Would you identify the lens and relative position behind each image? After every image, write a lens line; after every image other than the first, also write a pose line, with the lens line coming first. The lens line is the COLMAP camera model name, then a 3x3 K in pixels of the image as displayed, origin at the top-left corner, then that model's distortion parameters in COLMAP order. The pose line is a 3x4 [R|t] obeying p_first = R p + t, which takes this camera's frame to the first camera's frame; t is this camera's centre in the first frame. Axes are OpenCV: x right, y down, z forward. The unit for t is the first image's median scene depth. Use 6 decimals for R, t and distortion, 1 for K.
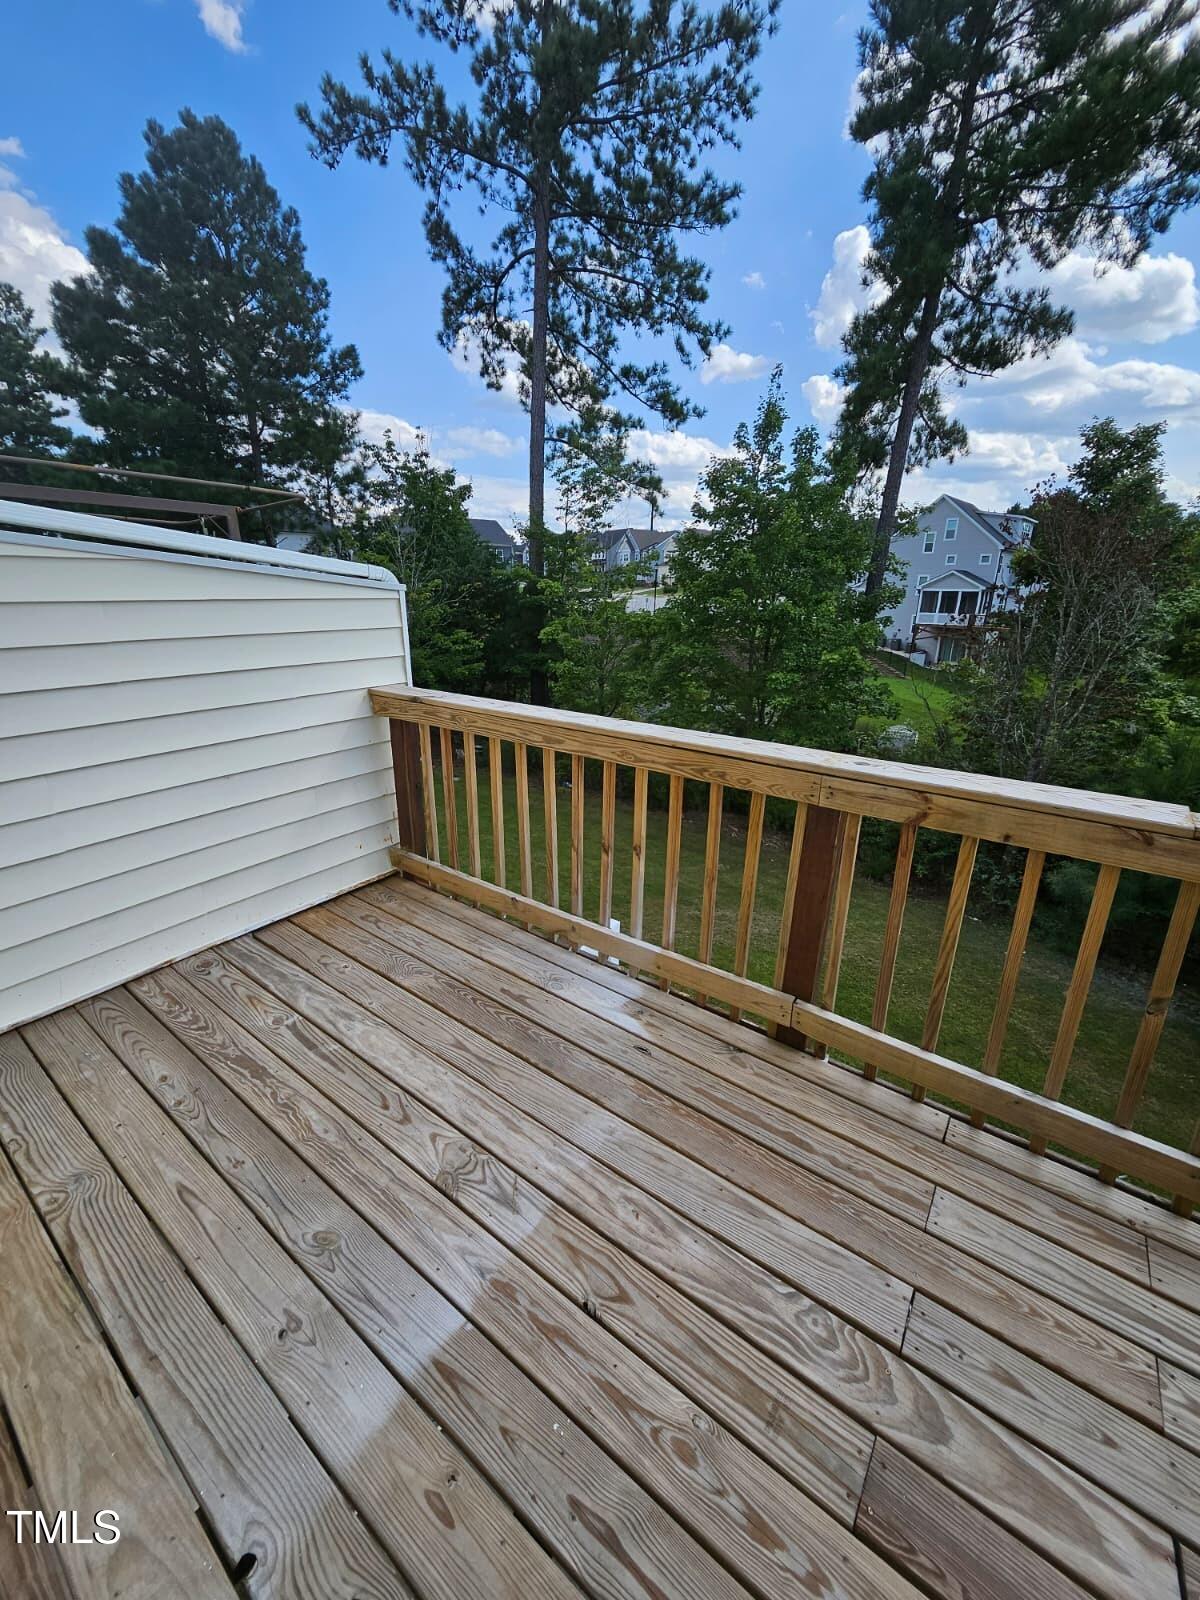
lens RADIAL K [[626.8, 0, 592.8], [0, 626.8, 782.1], [0, 0, 1]] dist [0.000351, -0.000130]
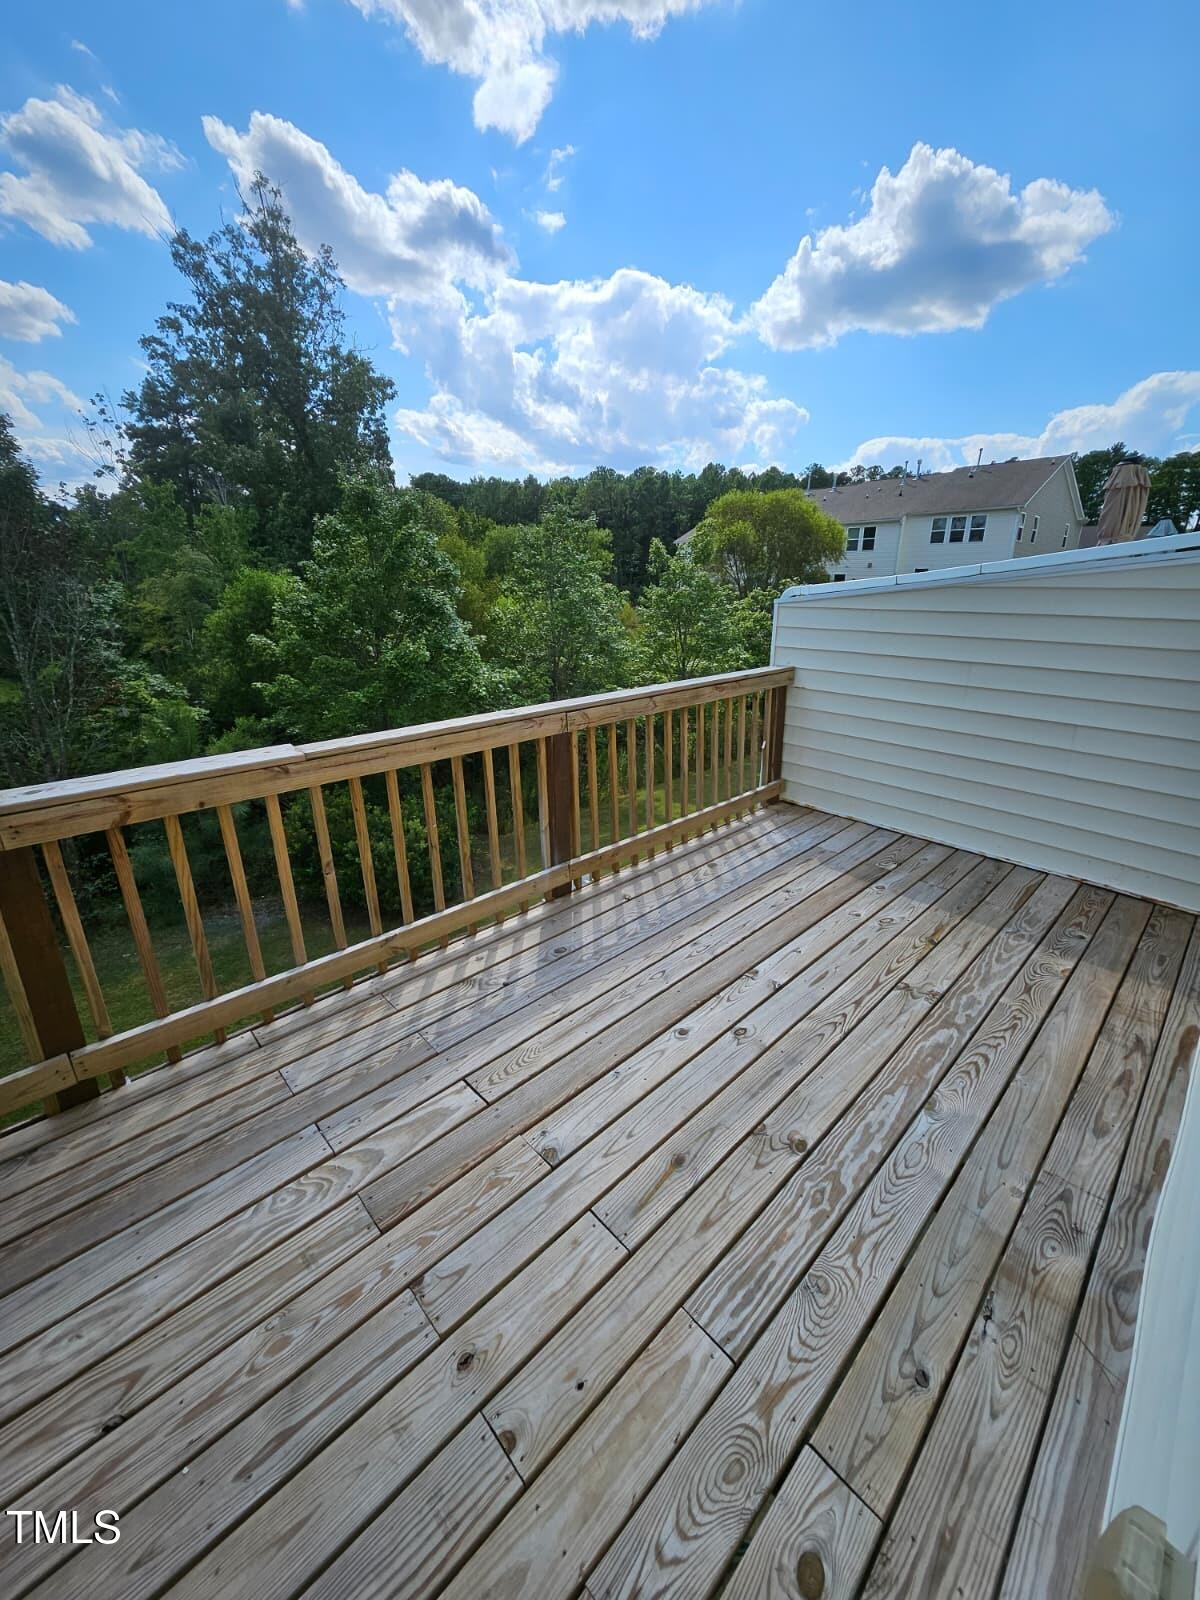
lens RADIAL K [[626.8, 0, 592.8], [0, 626.8, 782.1], [0, 0, 1]] dist [0.000351, -0.000130]
pose [[0.188843, -0.308435, 0.932312, -0.333276], [0.295257, 0.923299, 0.245648, -0.028552], [-0.936569, 0.228883, 0.265427, -0.081266]]
